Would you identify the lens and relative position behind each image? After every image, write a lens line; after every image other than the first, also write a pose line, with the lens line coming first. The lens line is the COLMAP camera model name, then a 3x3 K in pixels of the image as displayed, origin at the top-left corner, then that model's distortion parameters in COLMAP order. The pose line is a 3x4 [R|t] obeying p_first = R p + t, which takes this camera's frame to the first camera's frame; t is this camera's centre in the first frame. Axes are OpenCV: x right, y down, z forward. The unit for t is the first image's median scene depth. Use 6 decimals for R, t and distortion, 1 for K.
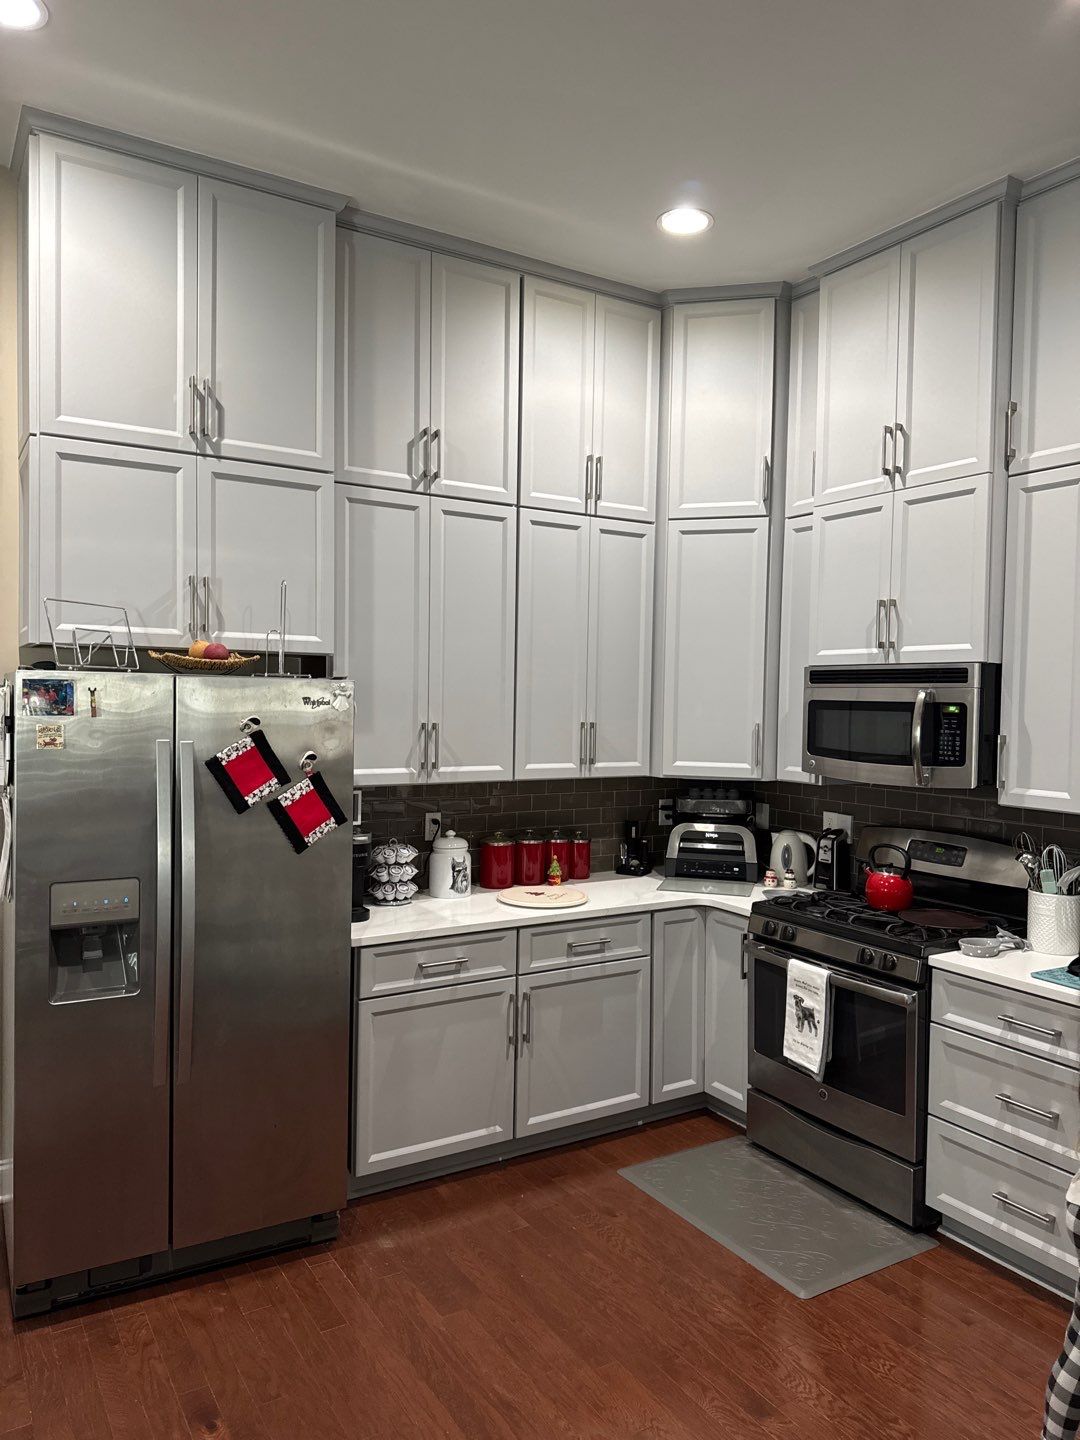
lens RADIAL K [[1007.1, 0, 534.1], [0, 1007.1, 725.9], [0, 0, 1]] dist [0.060383, -0.078105]
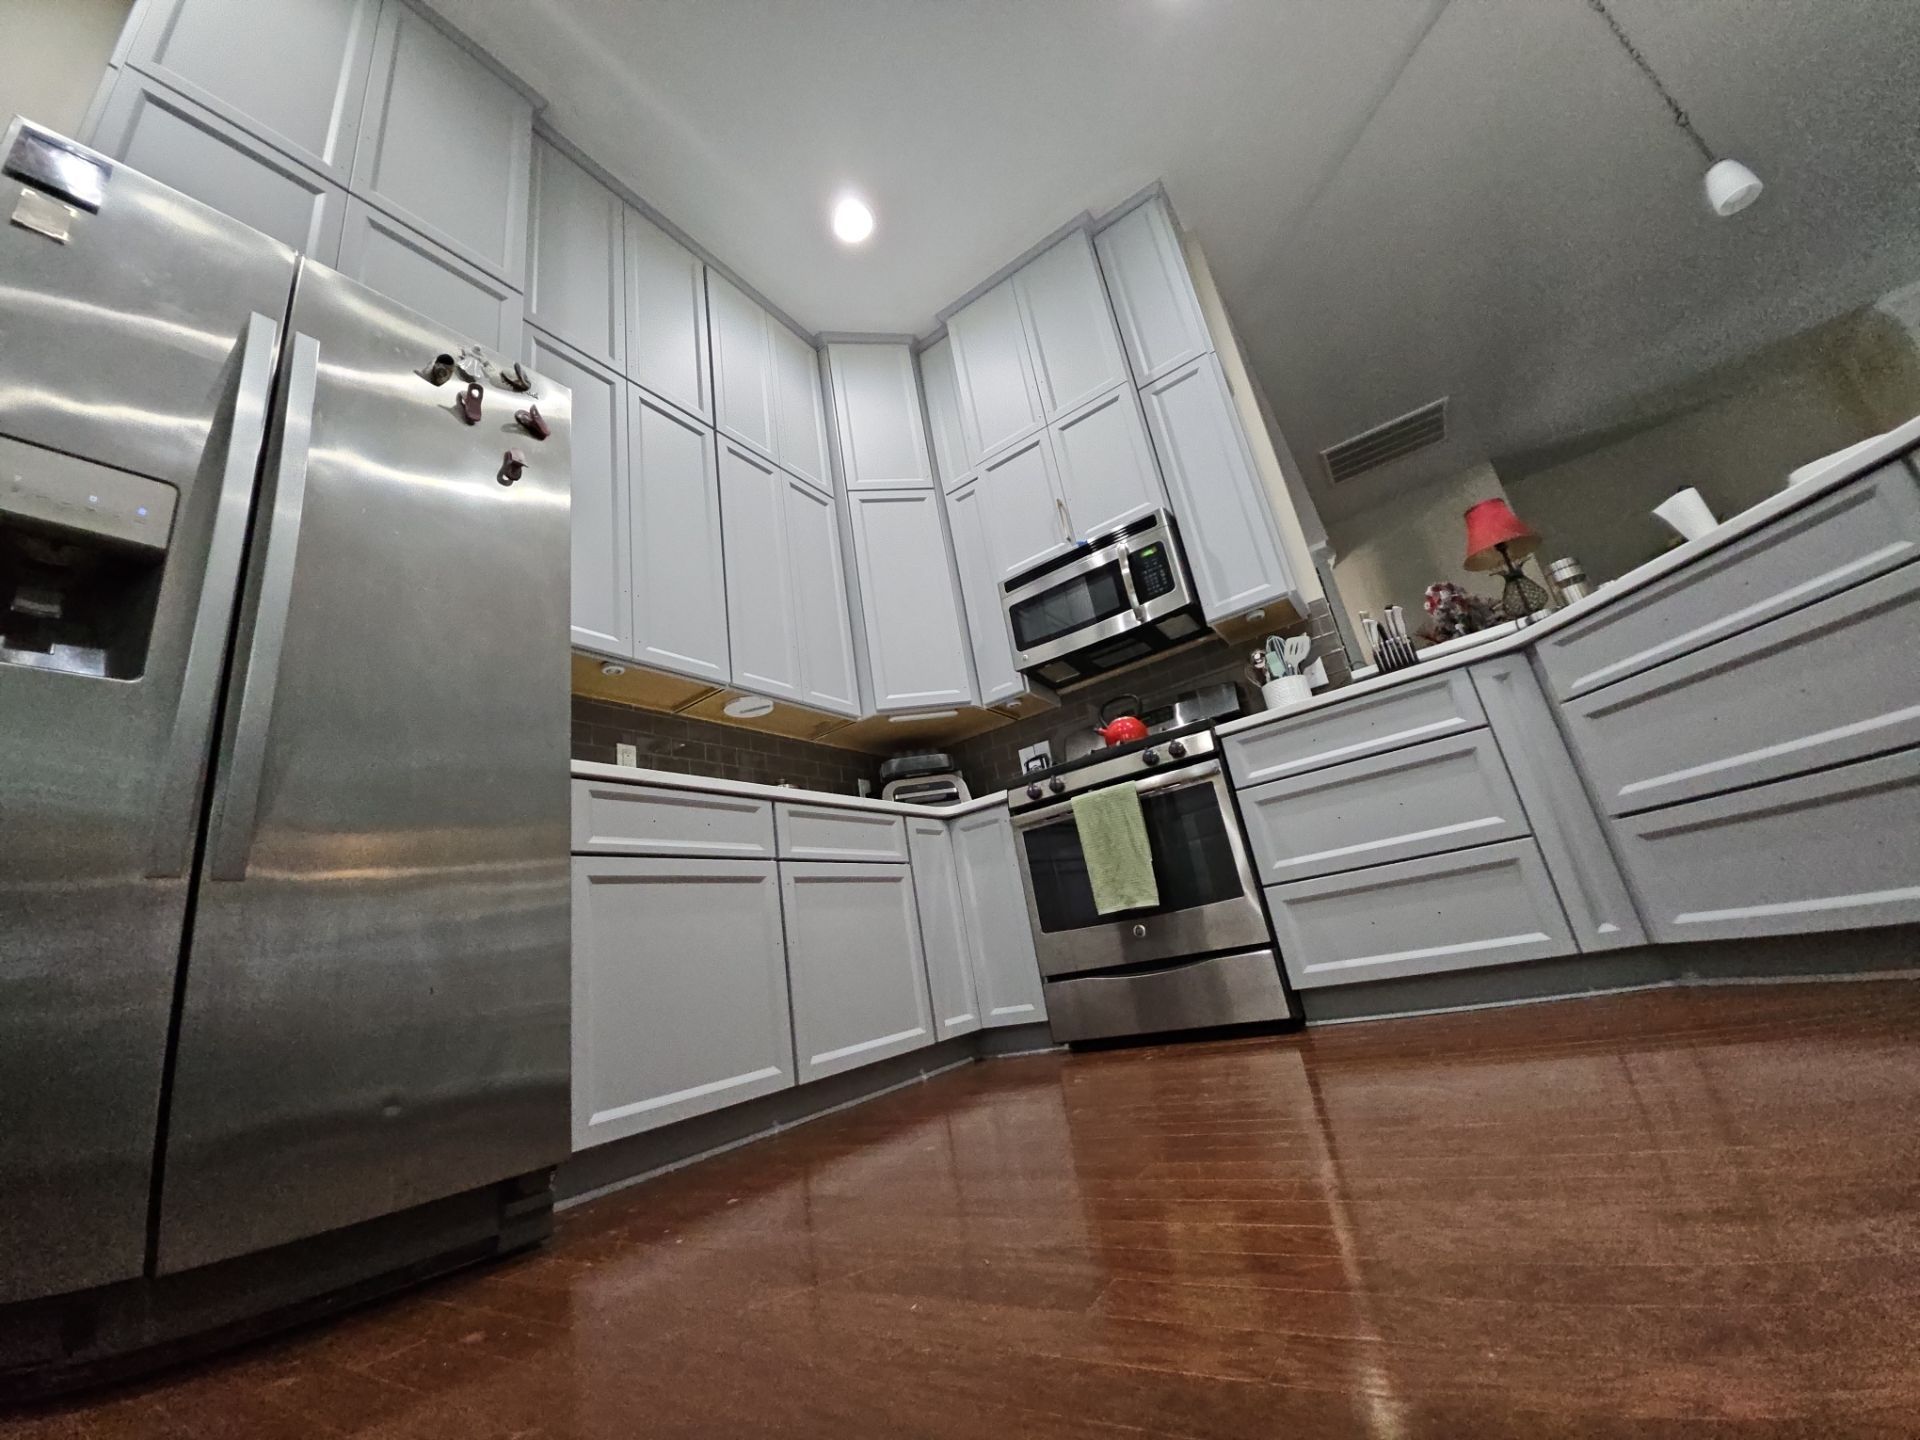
lens RADIAL K [[754.4, 0, 955.1], [0, 754.4, 711.0], [0, 0, 1]] dist [-0.017463, -0.001992]
pose [[0.899780, -0.022902, 0.435743, -0.148707], [0.185693, 0.923779, -0.334890, 0.373734], [-0.394860, 0.382241, 0.835450, 0.432178]]
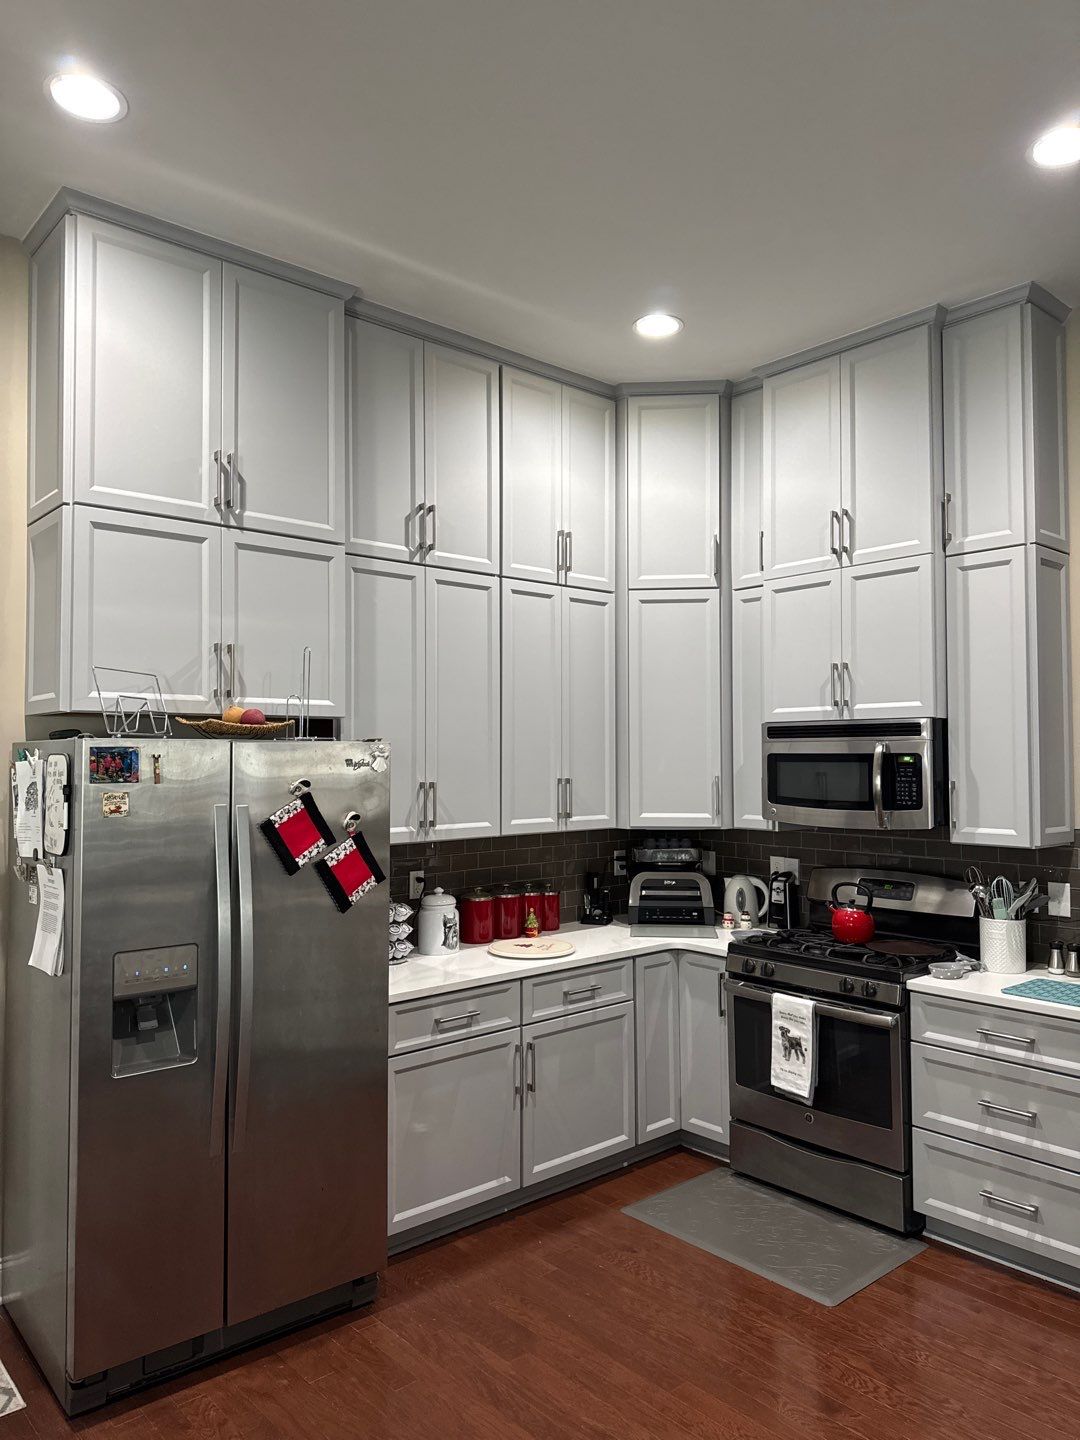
lens RADIAL K [[1007.1, 0, 537.1], [0, 1007.1, 721.4], [0, 0, 1]] dist [0.060383, -0.078105]
pose [[0.985372, -0.013912, 0.169846, -0.178203], [0.024659, 0.997813, -0.061332, 0.000521], [-0.168622, 0.064624, 0.983560, -0.042427]]
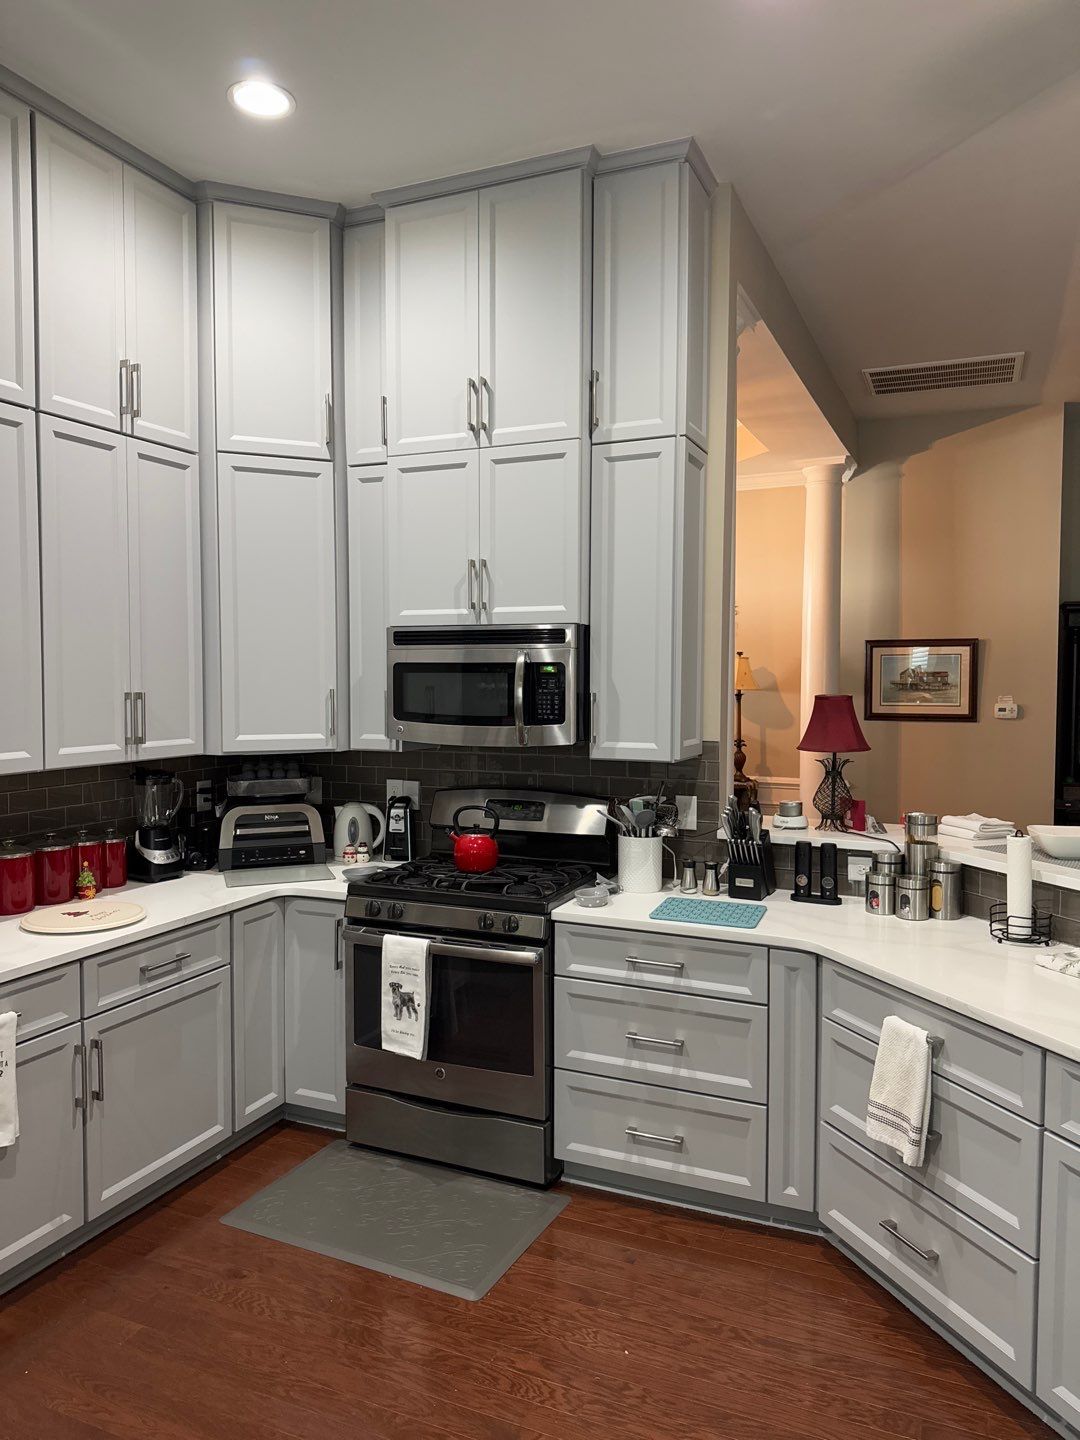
lens RADIAL K [[1007.1, 0, 539.5], [0, 1007.1, 722.3], [0, 0, 1]] dist [0.060383, -0.078105]
pose [[0.822018, -0.041908, 0.567918, -0.167600], [0.028565, 0.999067, 0.032377, 0.003905], [-0.568745, -0.010392, 0.822448, 0.165067]]
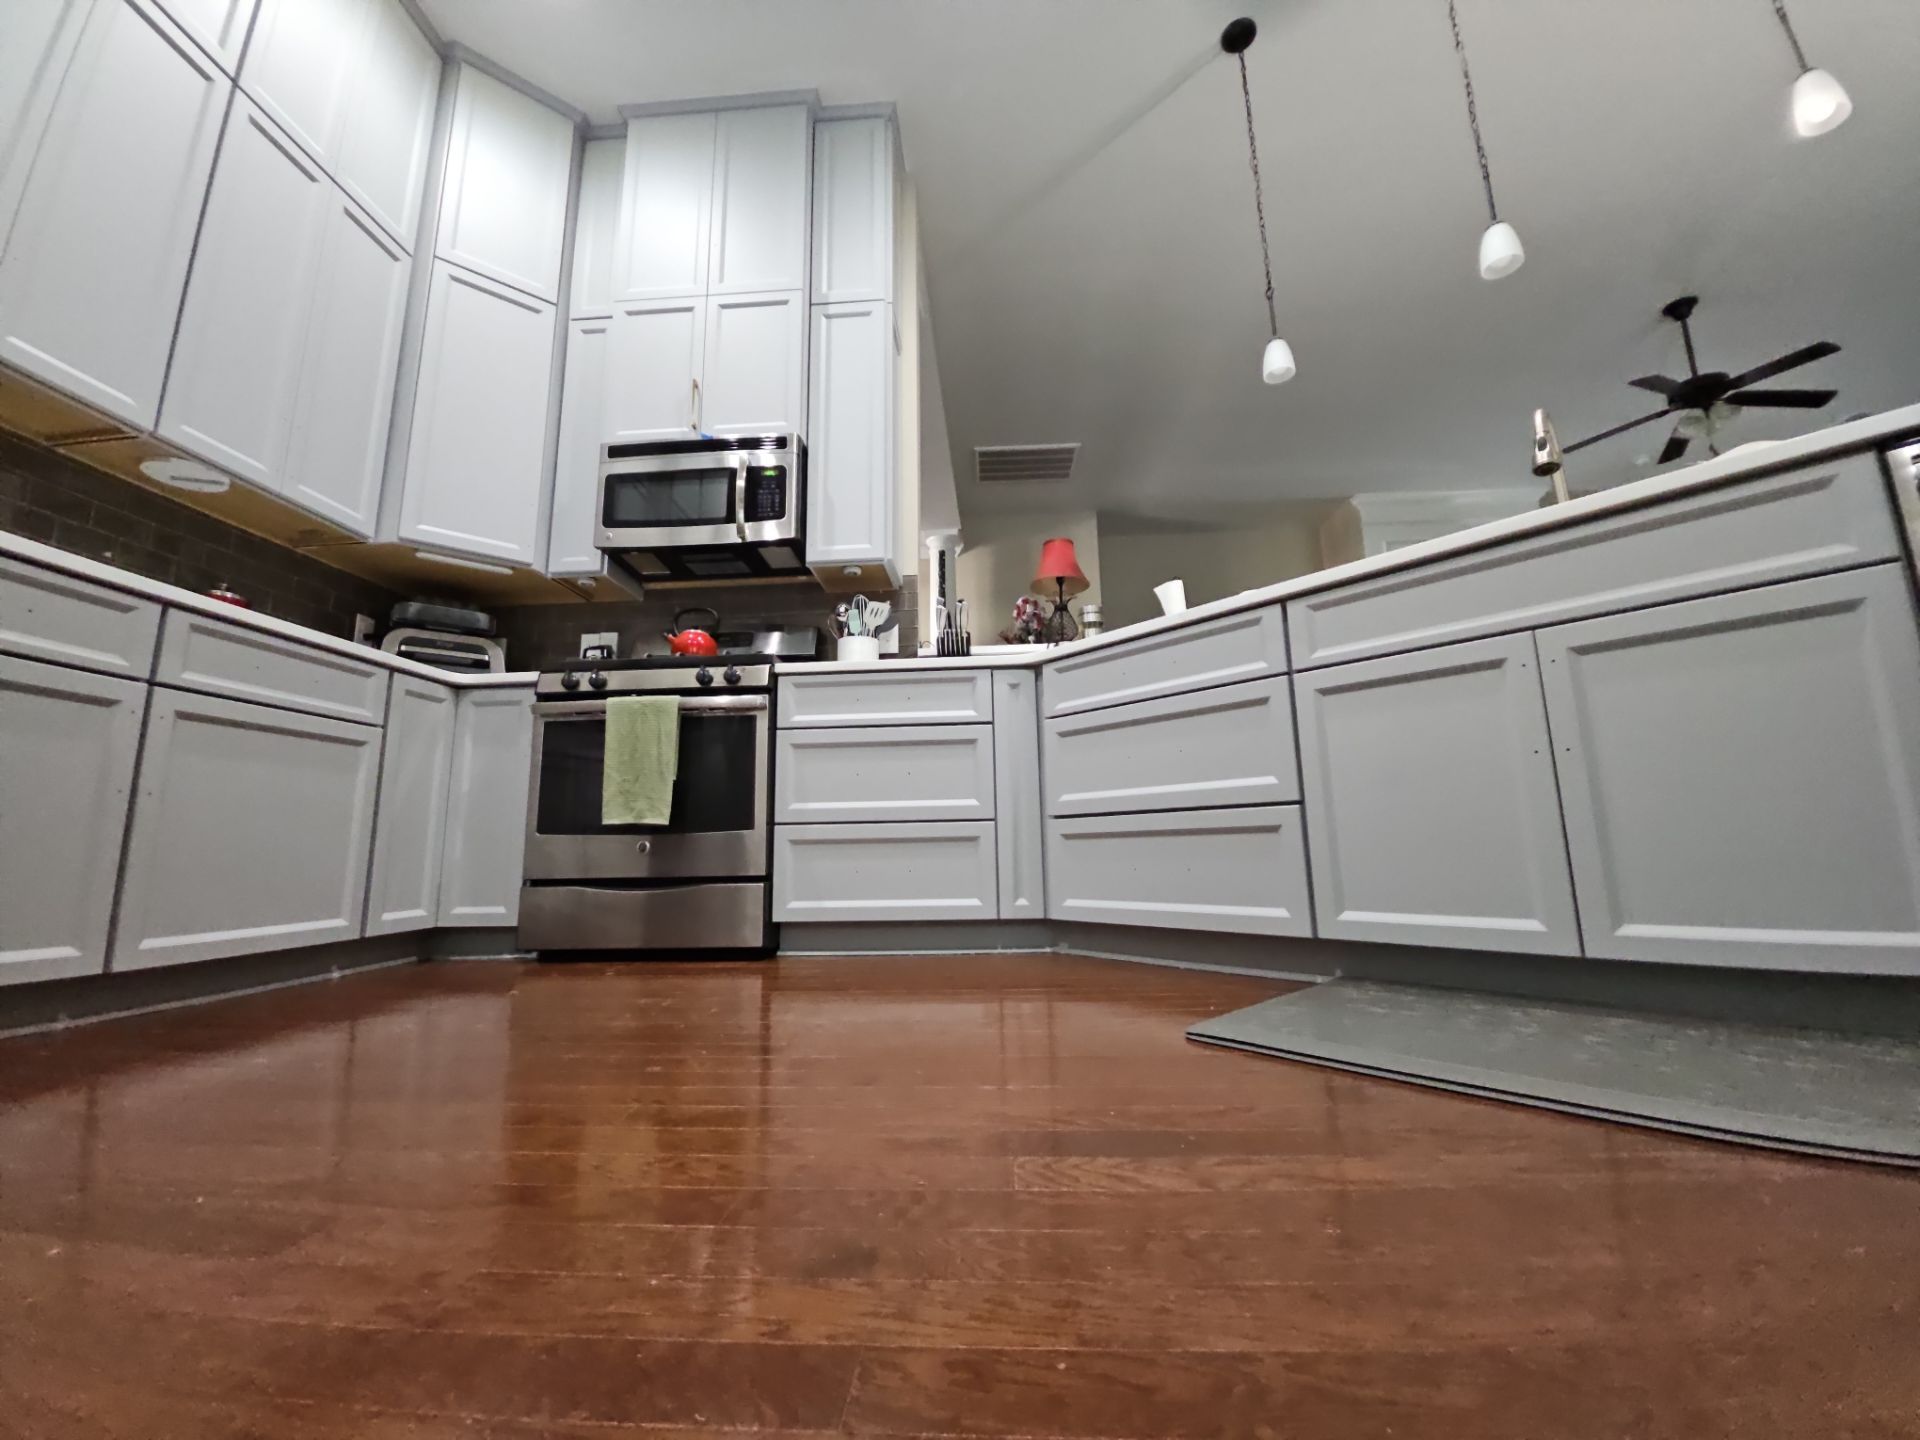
lens RADIAL K [[754.4, 0, 960.2], [0, 754.4, 711.4], [0, 0, 1]] dist [-0.017463, -0.001992]
pose [[0.572654, 0.115616, 0.811604, -0.095179], [0.054070, 0.982523, -0.178115, 0.376083], [-0.818012, 0.145882, 0.556394, 0.402789]]
